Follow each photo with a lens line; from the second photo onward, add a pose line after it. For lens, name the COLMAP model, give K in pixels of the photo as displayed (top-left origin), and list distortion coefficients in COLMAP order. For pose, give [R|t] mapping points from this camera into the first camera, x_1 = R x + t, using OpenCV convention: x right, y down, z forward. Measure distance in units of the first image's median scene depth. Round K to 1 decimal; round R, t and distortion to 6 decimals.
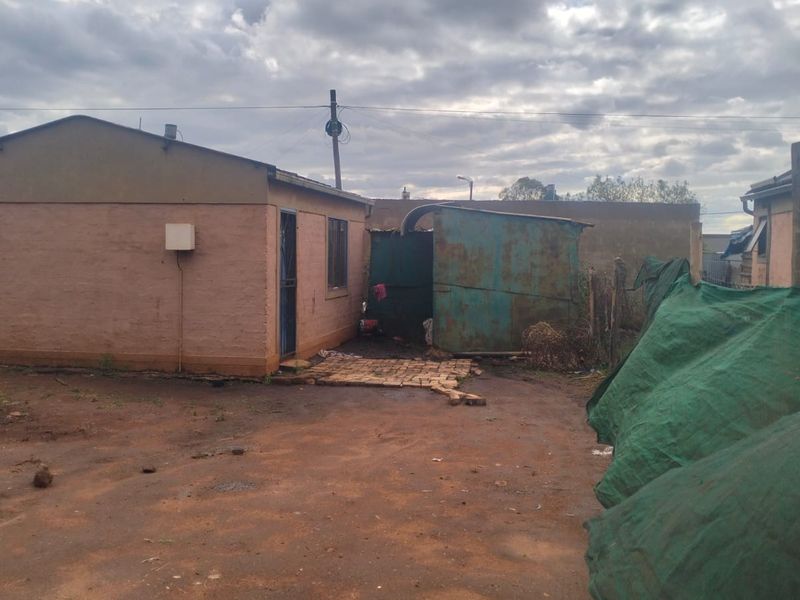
lens RADIAL K [[835.4, 0, 404.0], [0, 835.4, 307.2], [0, 0, 1]] dist [0.144204, -0.350878]
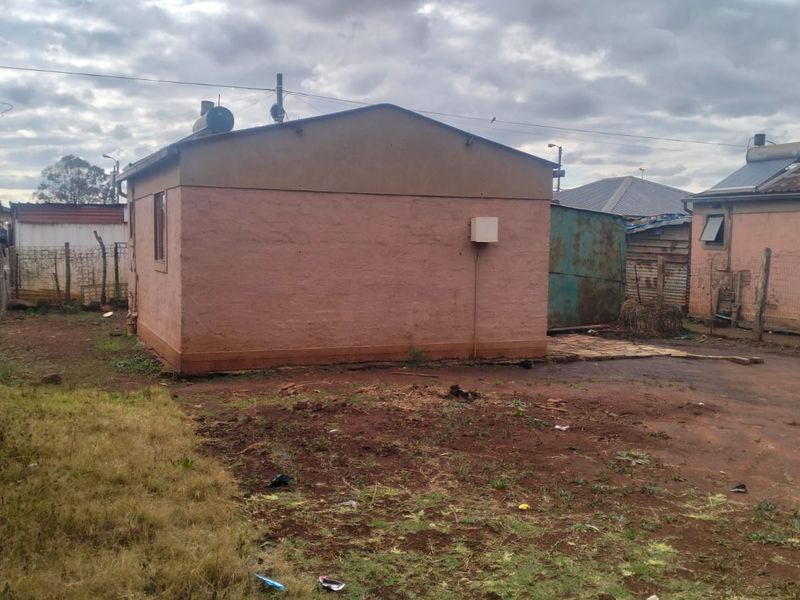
lens RADIAL K [[841.2, 0, 404.3], [0, 841.2, 303.7], [0, 0, 1]] dist [0.124097, -0.266624]
pose [[0.844352, -0.040763, 0.534236, -0.887473], [0.032409, 0.999162, 0.025016, -0.020173], [-0.534808, -0.003809, 0.844965, 0.159777]]
